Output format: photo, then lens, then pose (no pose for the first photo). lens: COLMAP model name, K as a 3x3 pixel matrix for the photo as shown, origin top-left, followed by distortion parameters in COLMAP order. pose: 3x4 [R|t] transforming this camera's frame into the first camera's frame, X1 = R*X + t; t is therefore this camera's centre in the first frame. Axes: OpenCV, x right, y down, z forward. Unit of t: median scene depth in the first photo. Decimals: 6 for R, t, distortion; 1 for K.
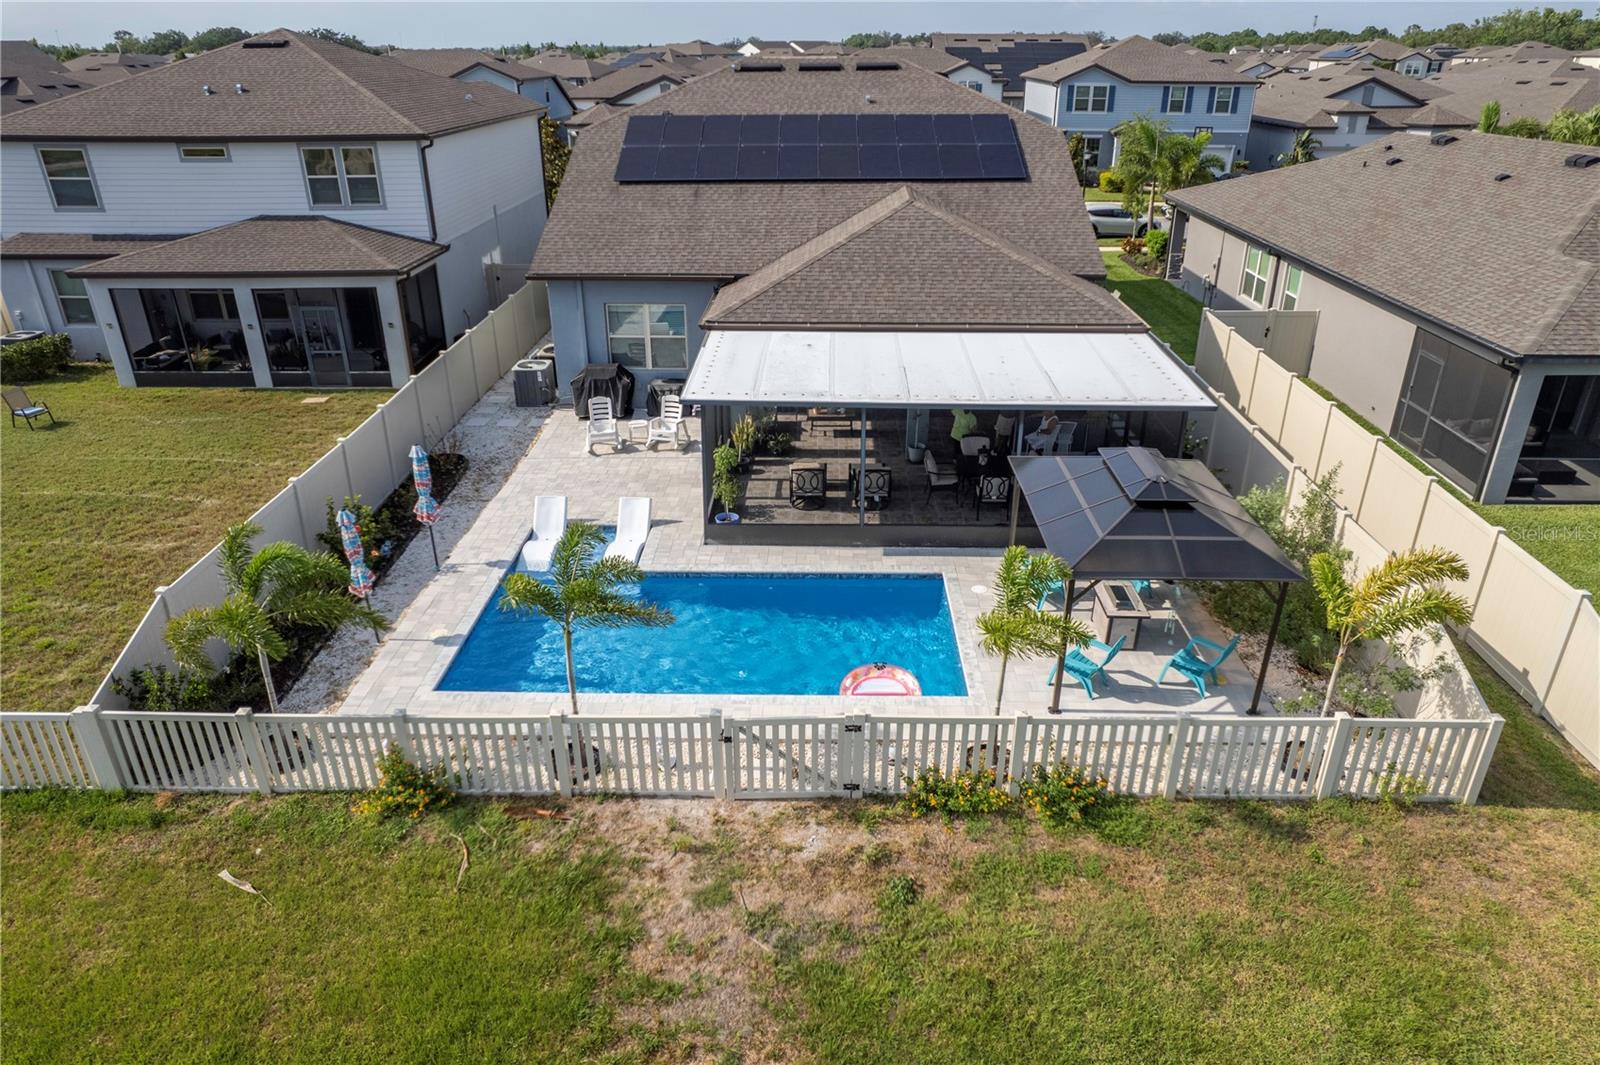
lens RADIAL K [[1005.4, 0, 802.5], [0, 1005.4, 561.9], [0, 0, 1]] dist [-0.013202, 0.001938]
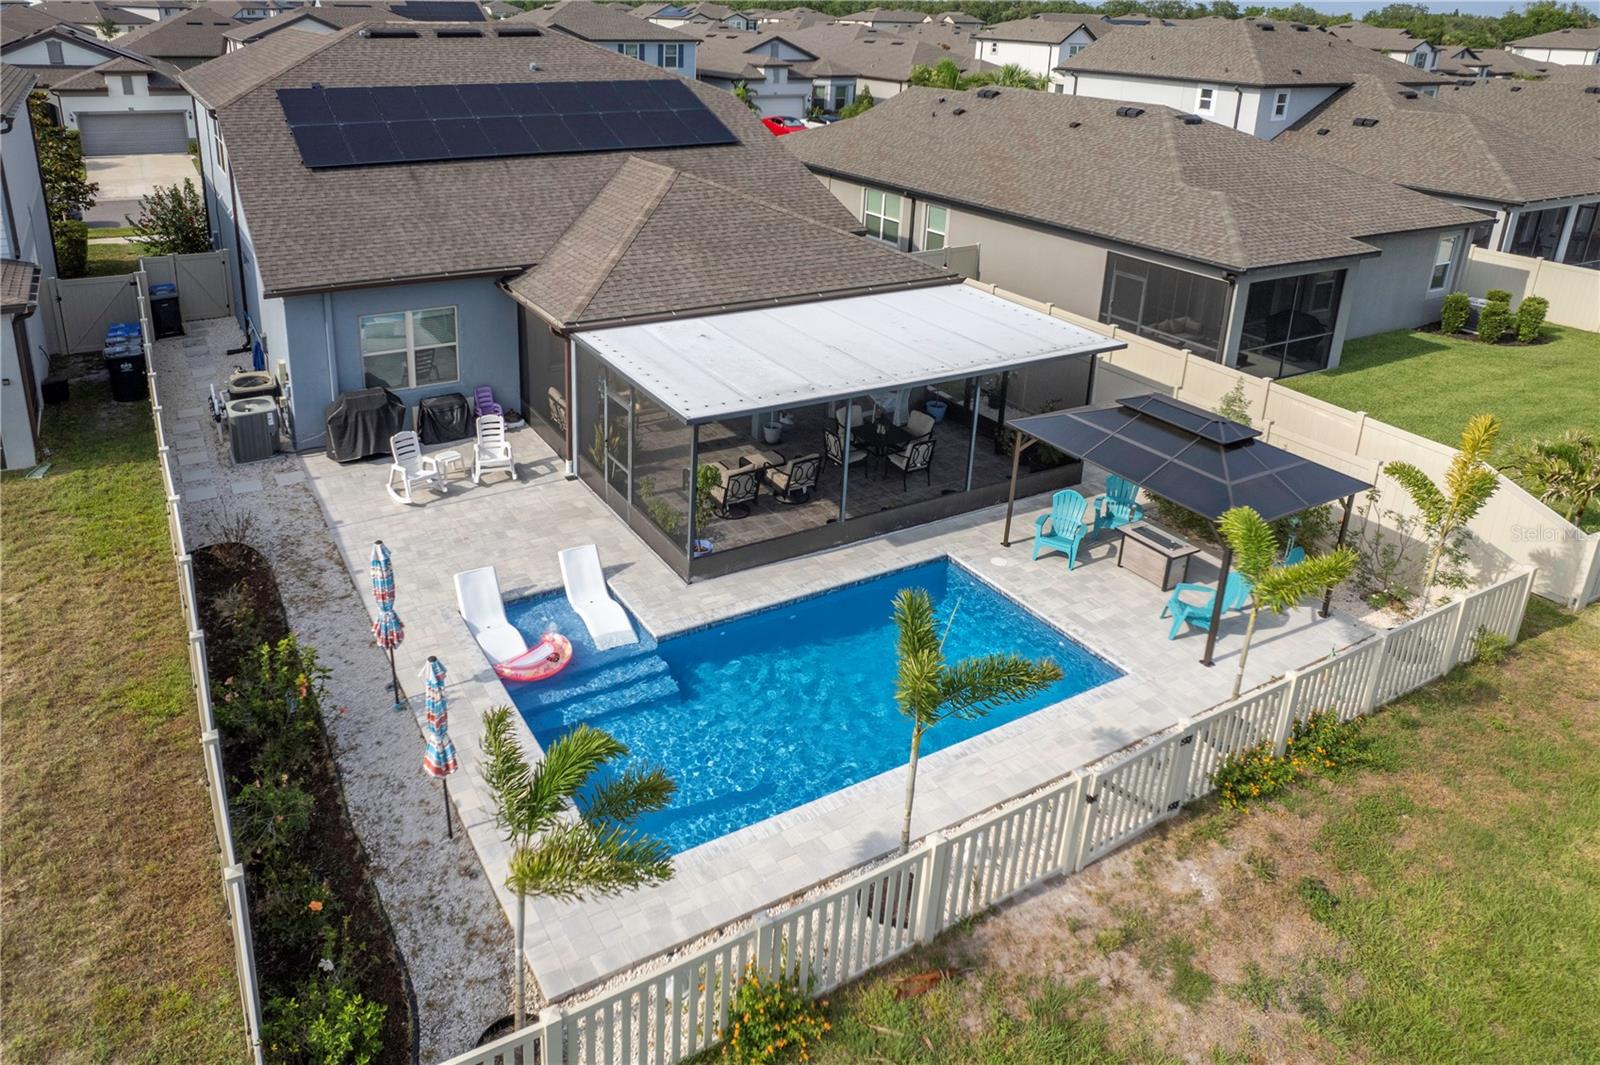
lens RADIAL K [[1073.7, 0, 697.0], [0, 1073.7, 358.2], [0, 0, 1]] dist [-0.020284, 0.003047]
pose [[0.867990, -0.137732, 0.477099, -0.478600], [0.208285, 0.973146, -0.098002, -0.108824], [-0.450789, 0.184437, 0.873368, 0.180466]]
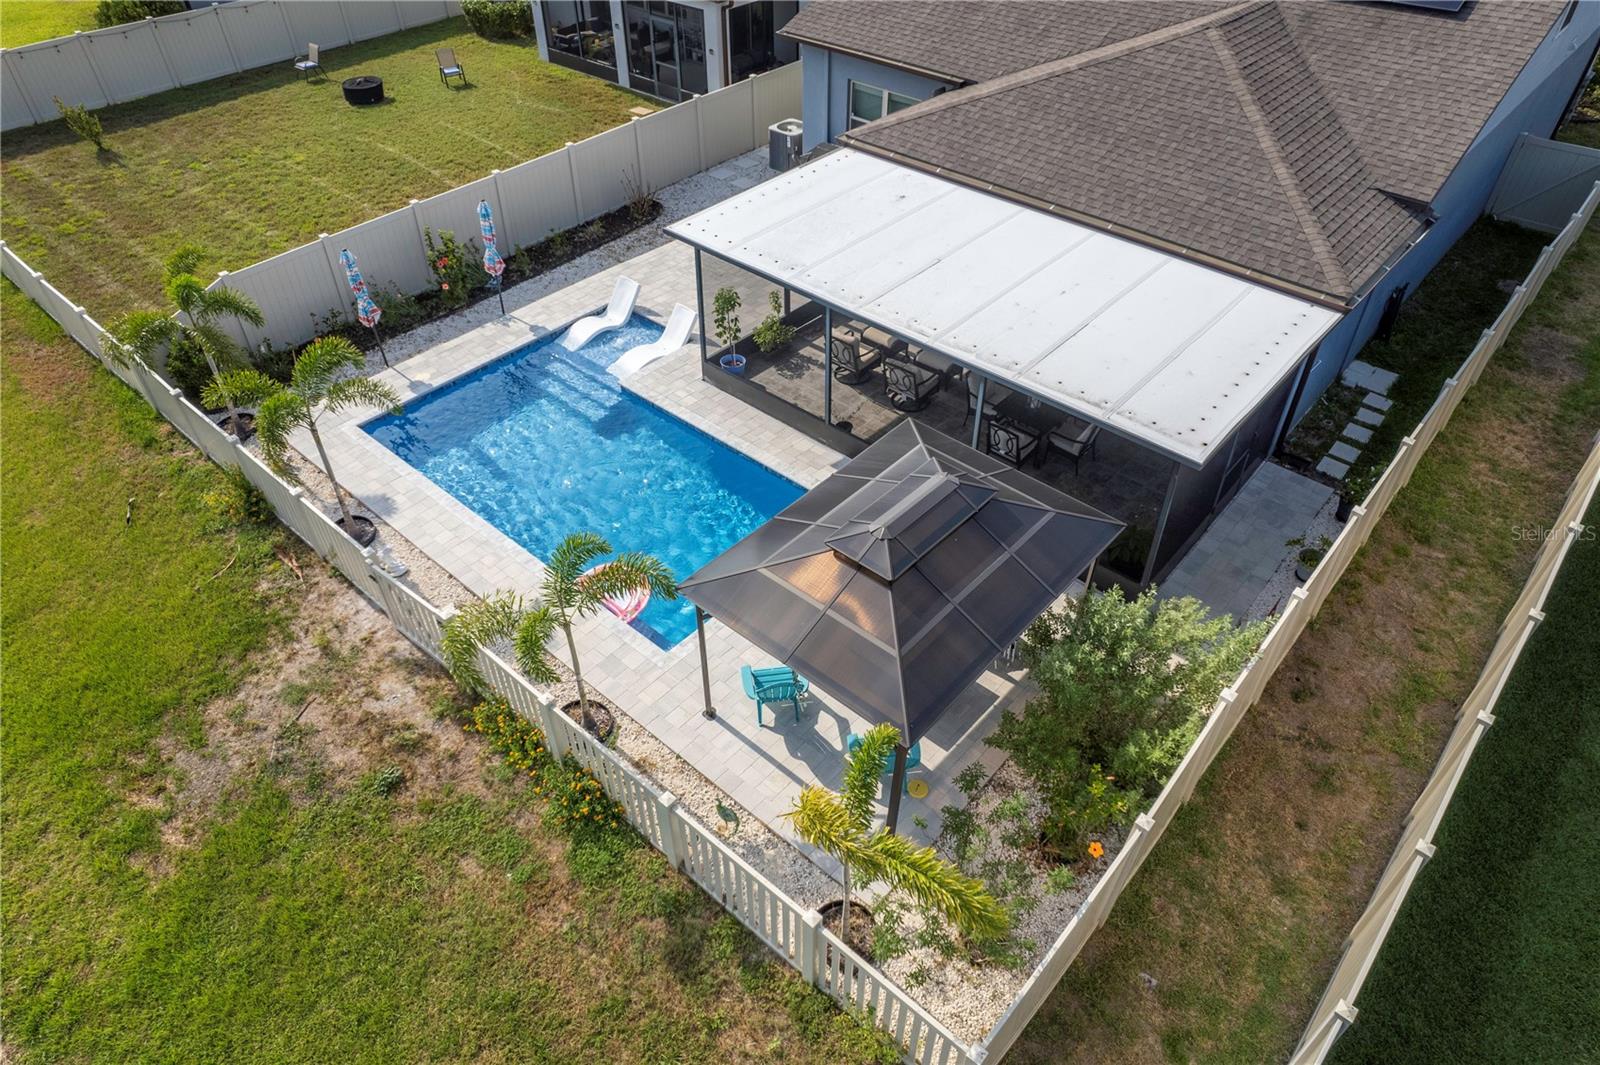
lens RADIAL K [[1009.1, 0, 800.0], [0, 1009.1, 532.5], [0, 0, 1]] dist [-0.025020, 0.001996]
pose [[0.761750, 0.432336, -0.482517, 0.490591], [-0.296677, 0.894873, 0.333443, -0.230731], [0.575951, -0.110849, 0.809934, 0.249714]]
